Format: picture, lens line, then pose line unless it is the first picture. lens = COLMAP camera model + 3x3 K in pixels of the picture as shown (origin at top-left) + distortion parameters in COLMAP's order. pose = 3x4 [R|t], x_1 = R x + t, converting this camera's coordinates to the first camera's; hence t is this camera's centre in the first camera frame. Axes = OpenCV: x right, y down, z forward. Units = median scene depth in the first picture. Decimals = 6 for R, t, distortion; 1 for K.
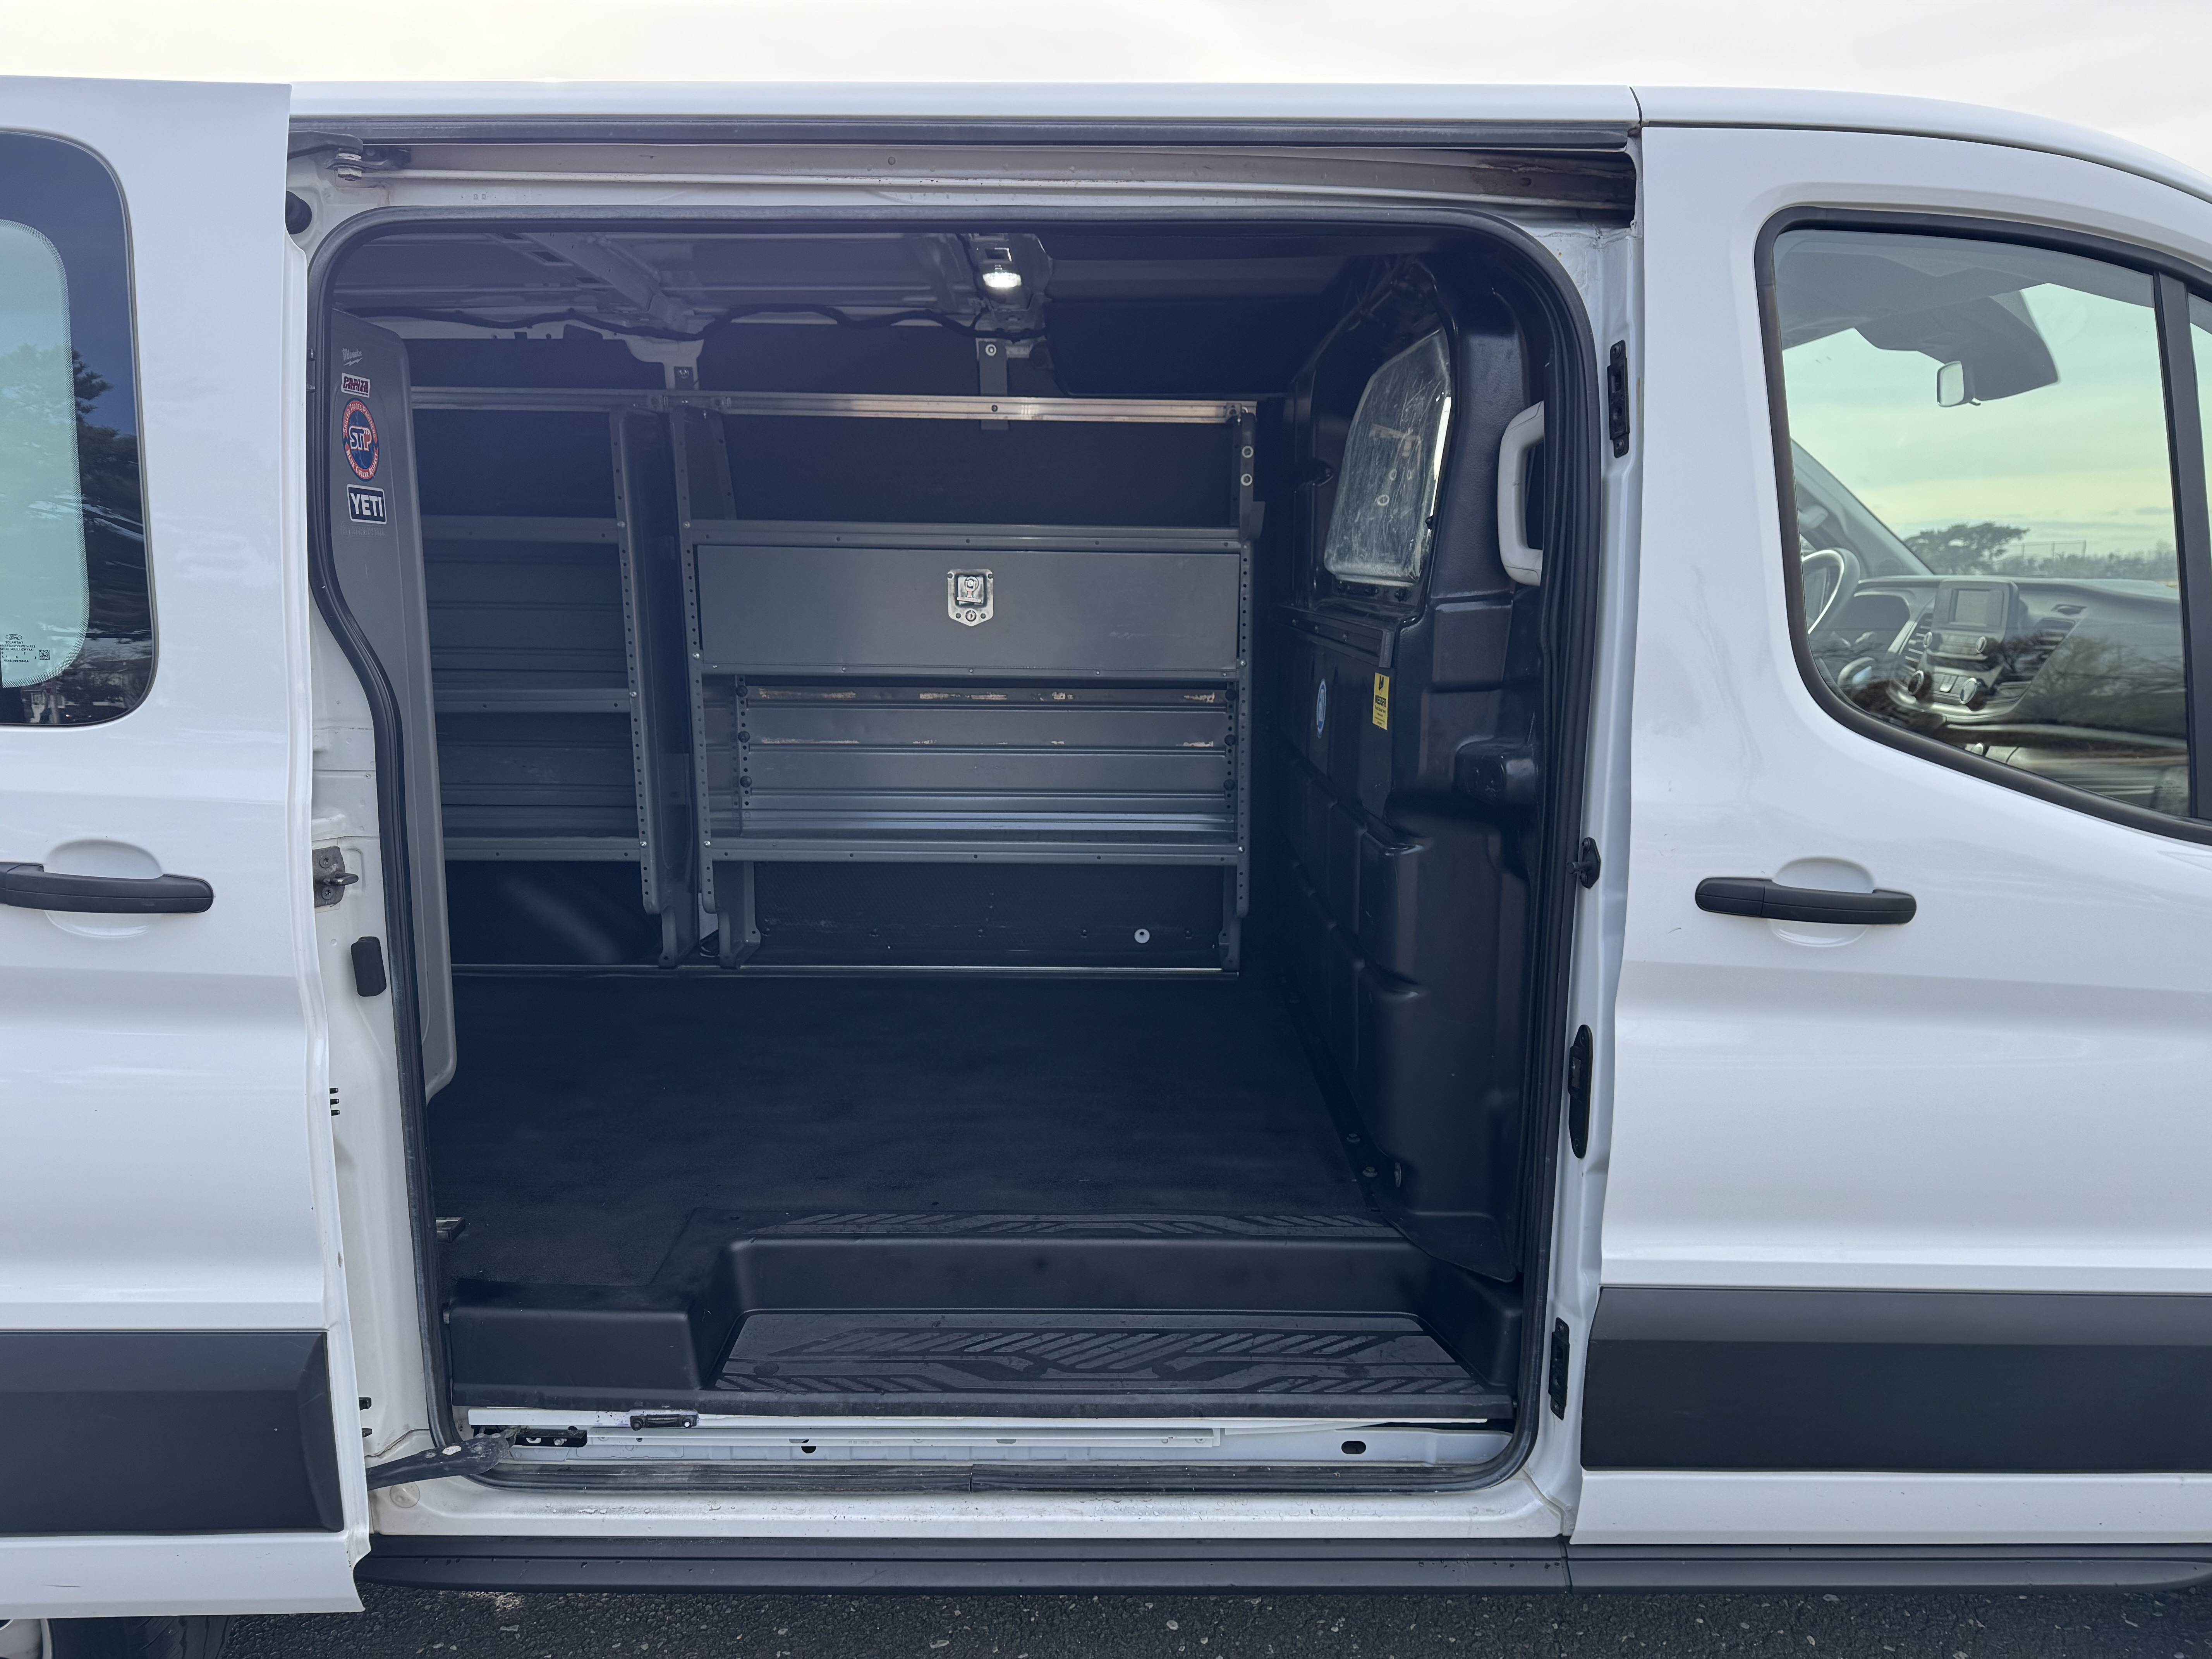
lens RADIAL K [[1570.1, 0, 1106.0], [0, 1570.1, 829.5], [0, 0, 1]] dist [0.004075, -0.004595]
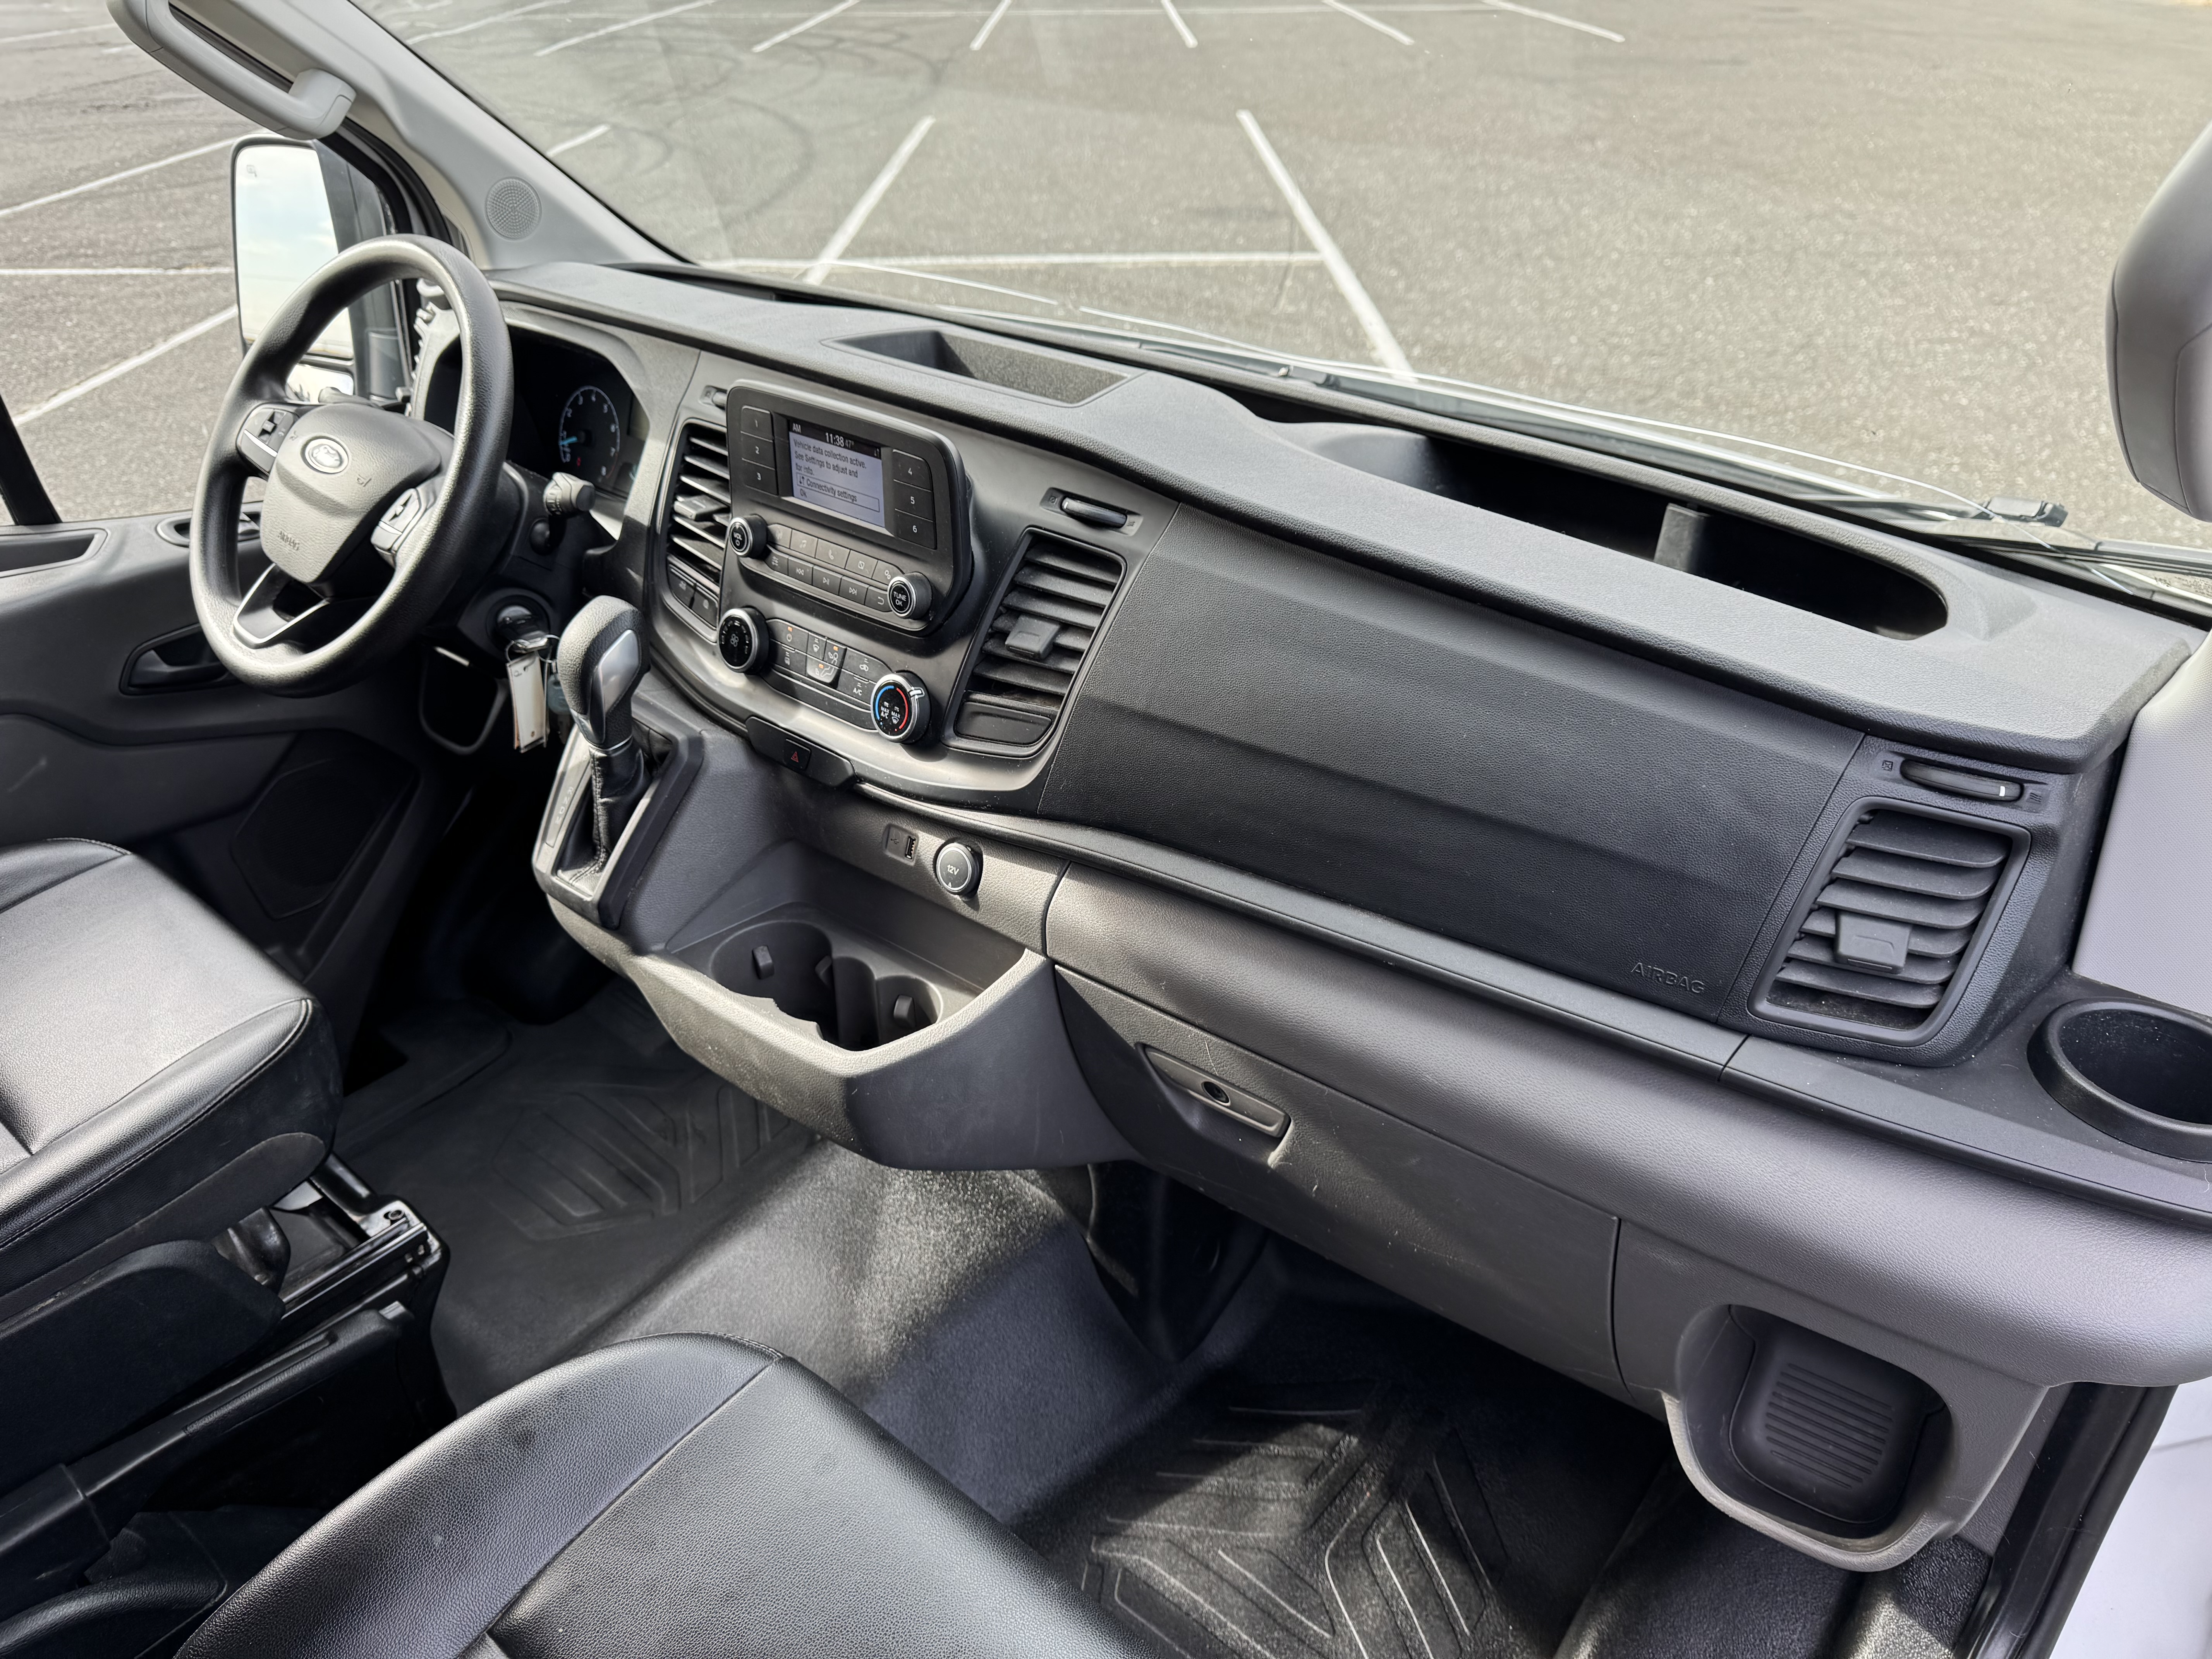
lens RADIAL K [[1534.4, 0, 1110.0], [0, 1534.4, 764.2], [0, 0, 1]] dist [-0.001349, -0.005997]
pose [[0.644283, -0.363958, 0.672632, 0.284204], [0.115826, 0.915793, 0.384588, -0.197634], [-0.755966, -0.169875, 0.632185, 0.637983]]
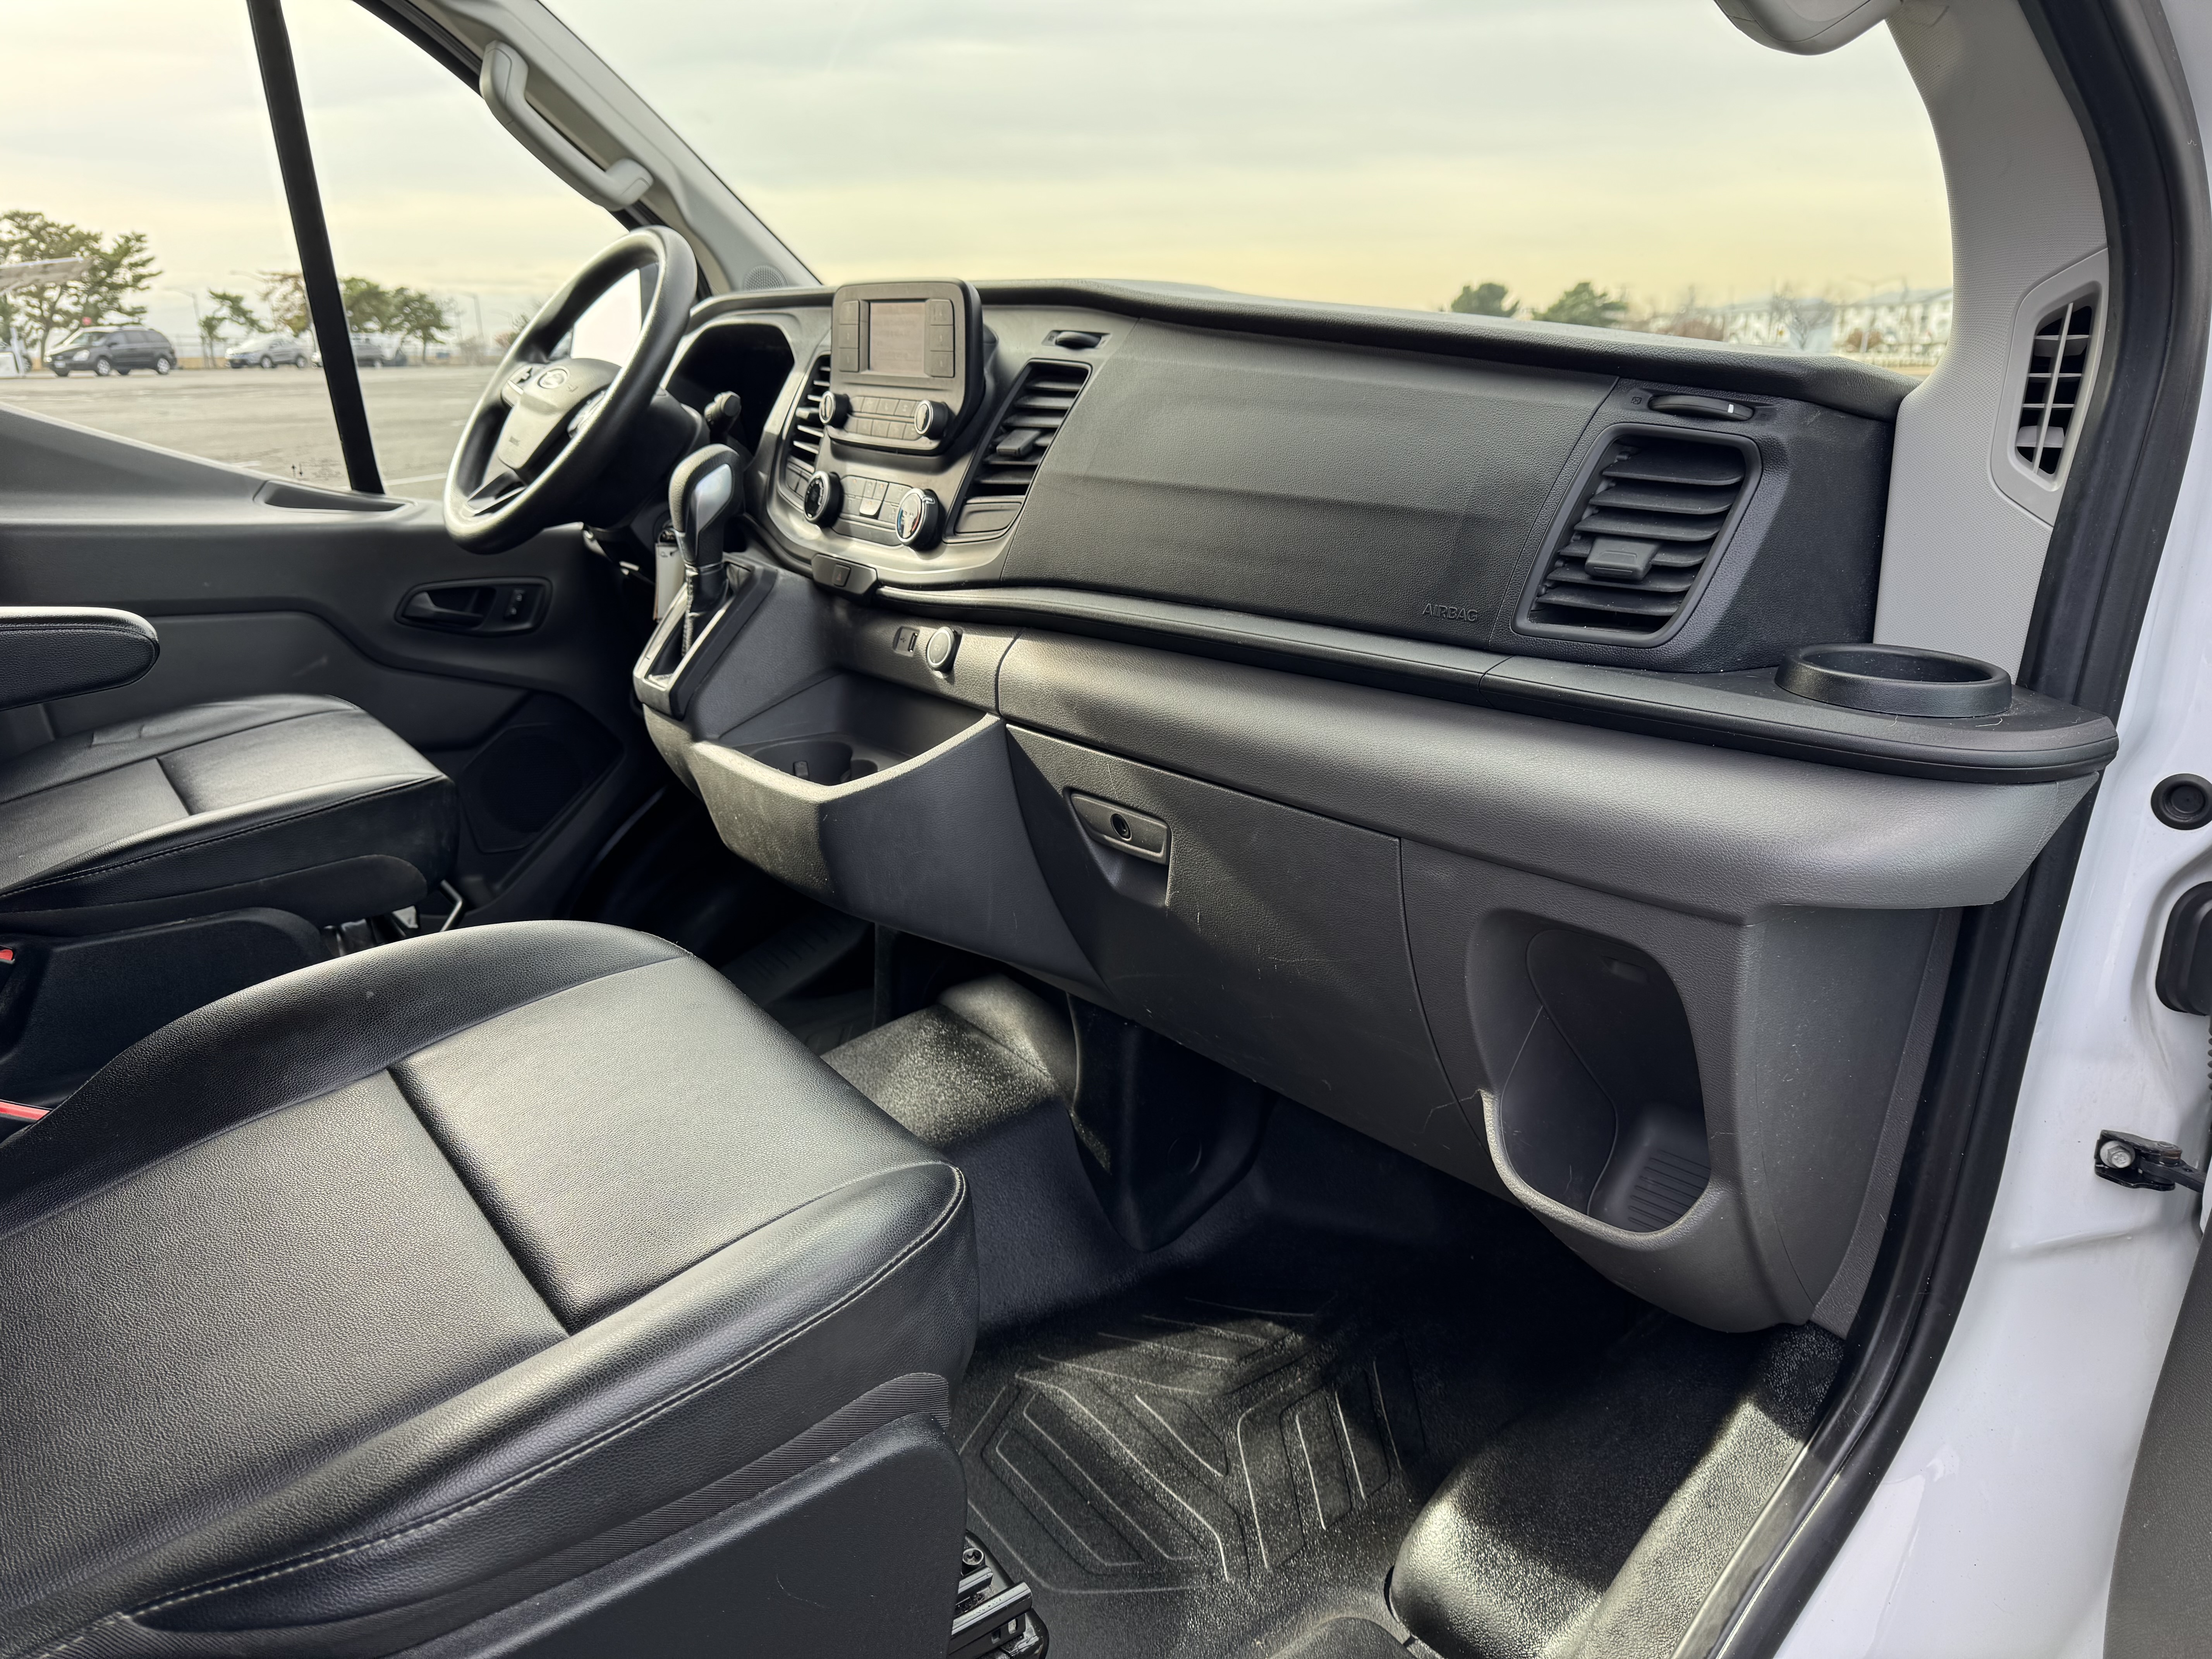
lens RADIAL K [[1570.1, 0, 1106.0], [0, 1570.1, 829.5], [0, 0, 1]] dist [0.004075, -0.004595]
pose [[0.809413, -0.154808, 0.566468, 0.280391], [0.077758, 0.984387, 0.157913, -0.058470], [-0.582069, -0.083770, 0.808813, 0.513933]]
